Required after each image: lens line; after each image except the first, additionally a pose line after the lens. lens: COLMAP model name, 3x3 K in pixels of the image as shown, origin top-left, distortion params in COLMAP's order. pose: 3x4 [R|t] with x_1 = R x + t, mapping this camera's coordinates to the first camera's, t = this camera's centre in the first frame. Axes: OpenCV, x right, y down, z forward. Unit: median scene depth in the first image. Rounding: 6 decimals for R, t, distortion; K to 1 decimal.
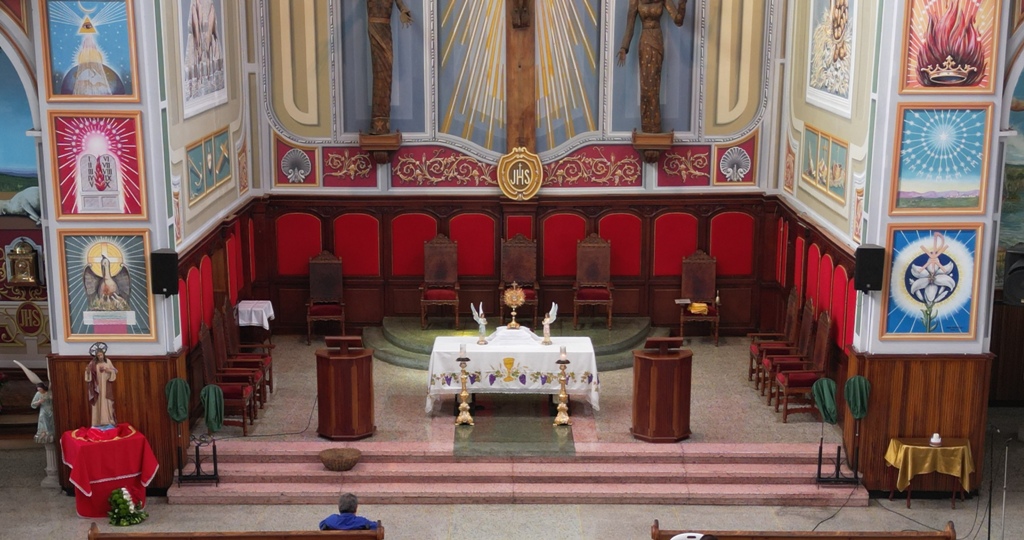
lens RADIAL K [[1609.0, 0, 449.9], [0, 1609.0, 422.2], [0, 0, 1]] dist [0.192374, -0.593574]
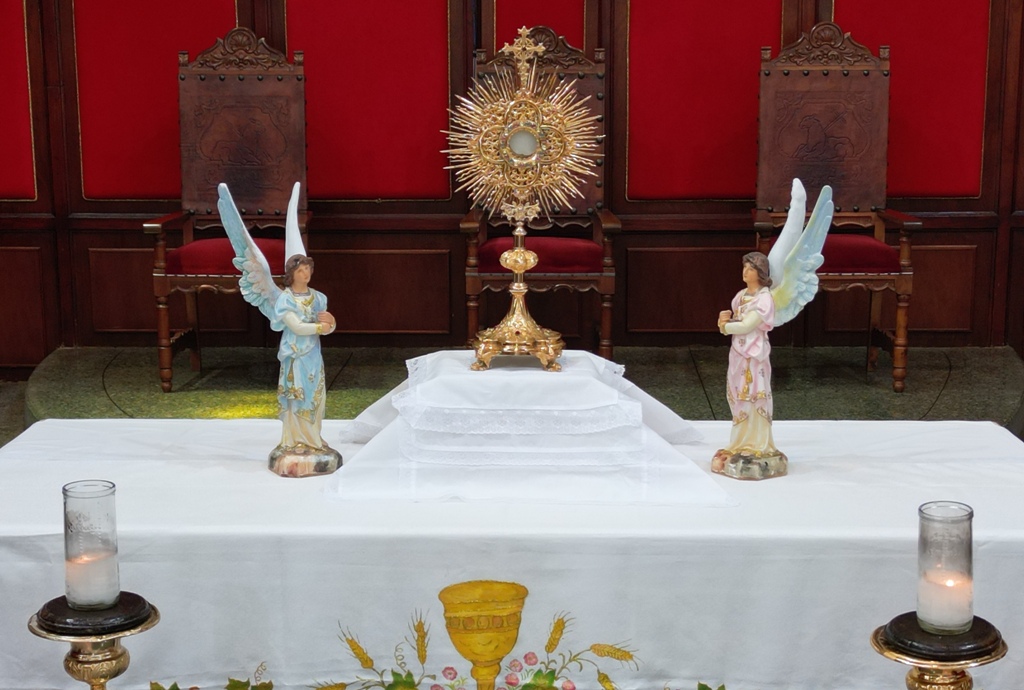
lens RADIAL K [[1789.3, 0, 472.1], [0, 1789.3, 402.5], [0, 0, 1]] dist [0.190984, -0.631057]
pose [[0.999921, -0.001204, 0.012546, 0.028515], [0.001954, 0.998201, -0.059927, -0.038448], [-0.012451, 0.059947, 0.998124, 0.717521]]
